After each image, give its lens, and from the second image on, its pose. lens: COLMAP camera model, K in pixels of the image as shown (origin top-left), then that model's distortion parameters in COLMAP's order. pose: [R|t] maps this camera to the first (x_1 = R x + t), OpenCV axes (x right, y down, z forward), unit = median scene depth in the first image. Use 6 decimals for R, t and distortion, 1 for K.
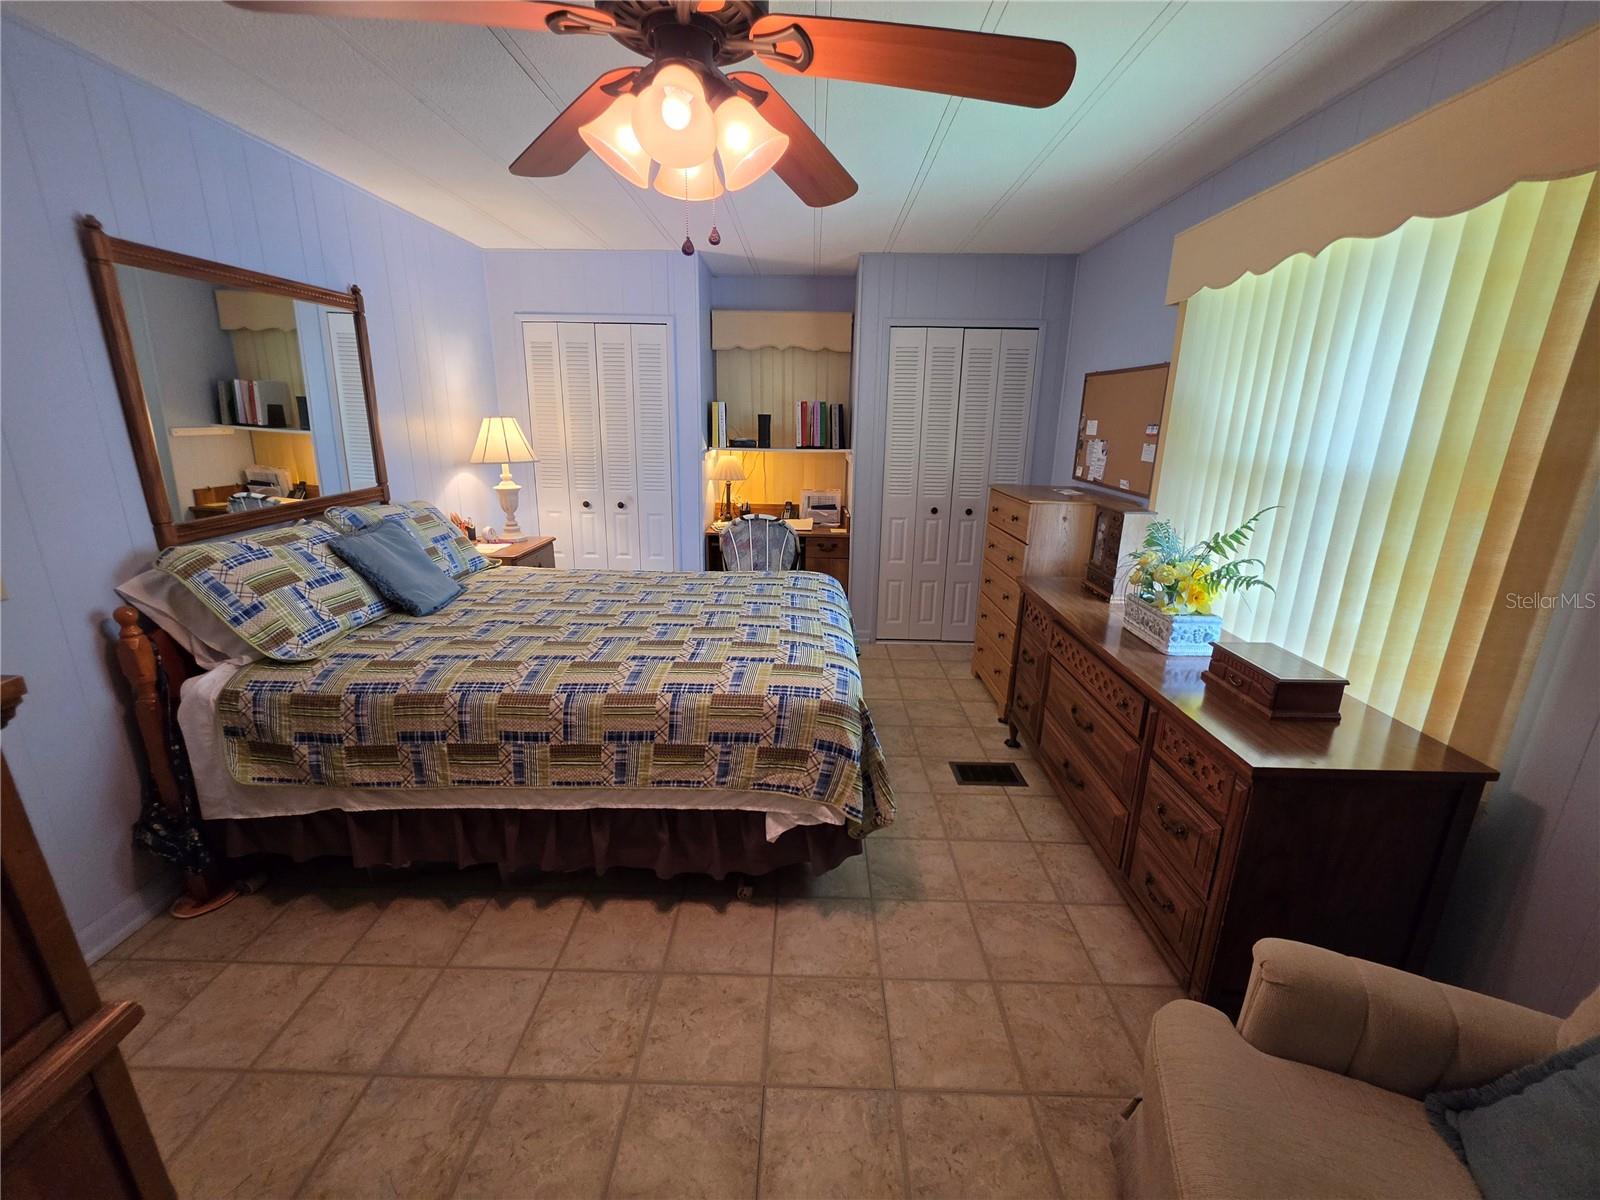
lens RADIAL K [[647.7, 0, 799.0], [0, 647.7, 596.7], [0, 0, 1]] dist [-0.004295, 0.001365]
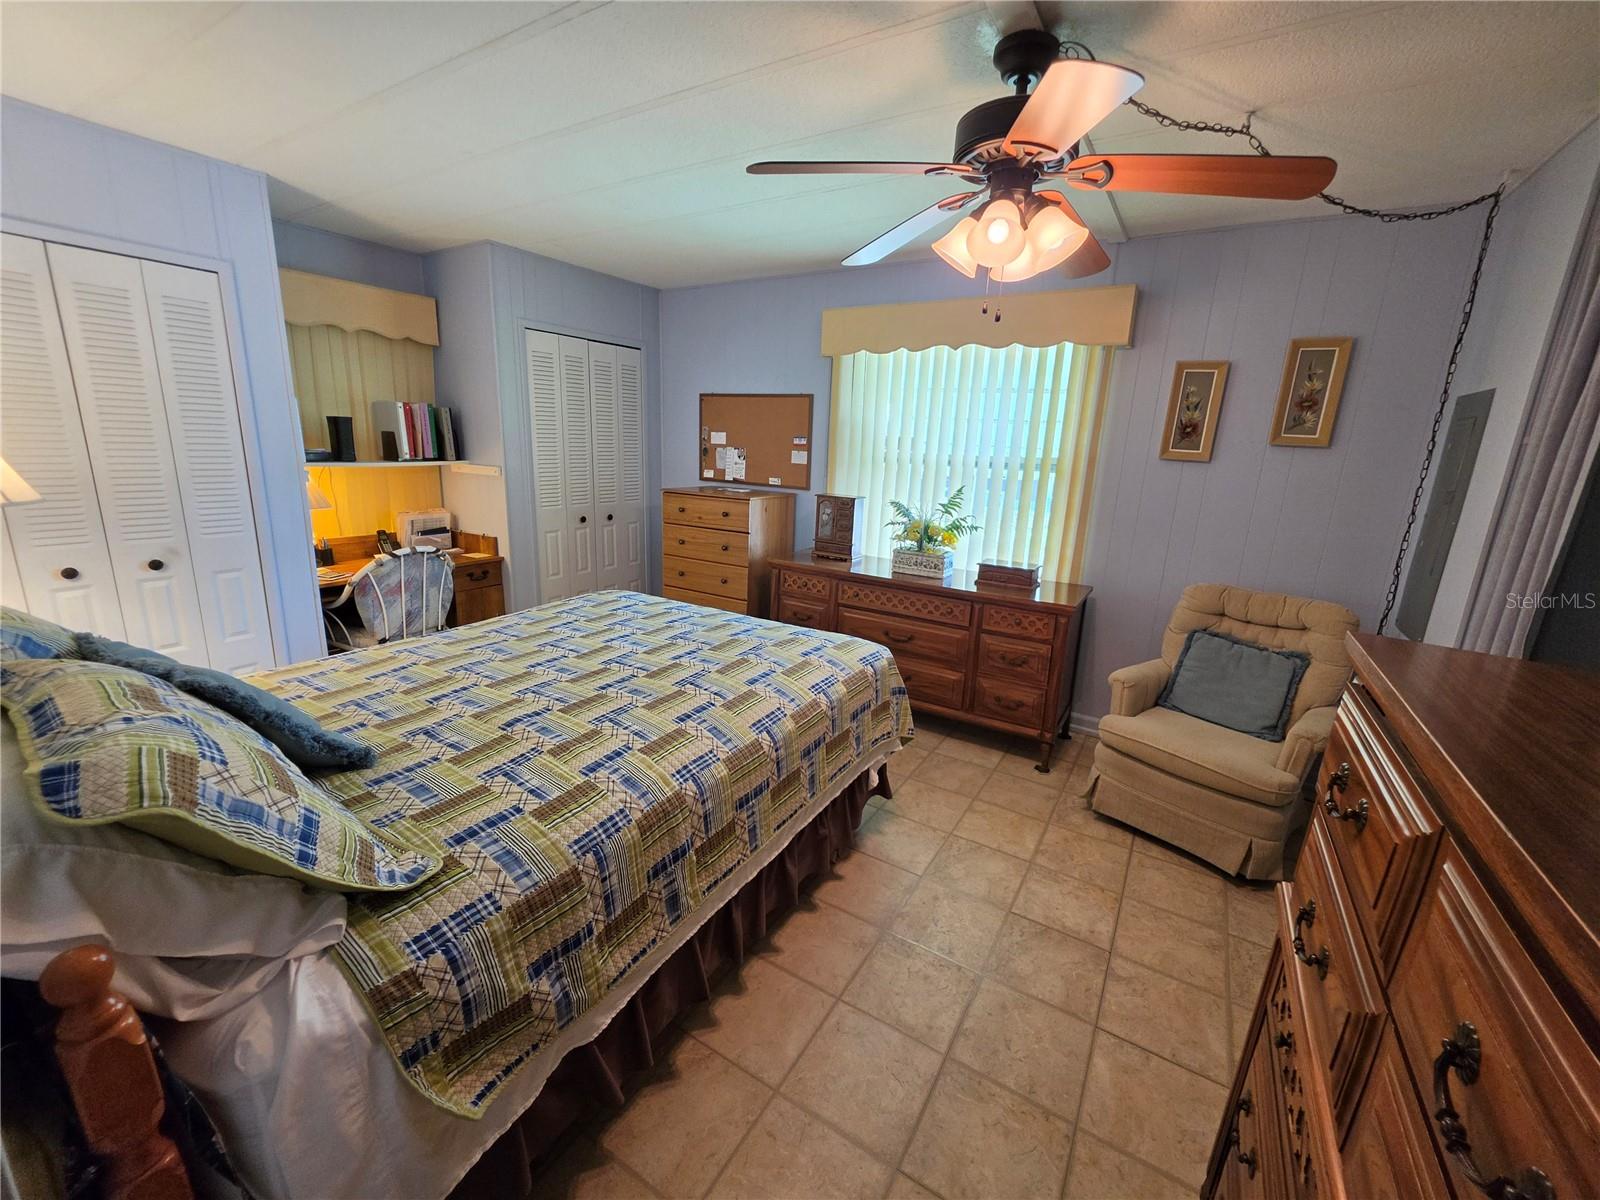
lens RADIAL K [[647.7, 0, 797.3], [0, 647.7, 604.0], [0, 0, 1]] dist [-0.004295, 0.001365]
pose [[0.508597, -0.209626, 0.835096, -0.806225], [0.205364, 0.971451, 0.118782, -0.095513], [-0.836155, 0.111087, 0.537127, 0.337156]]
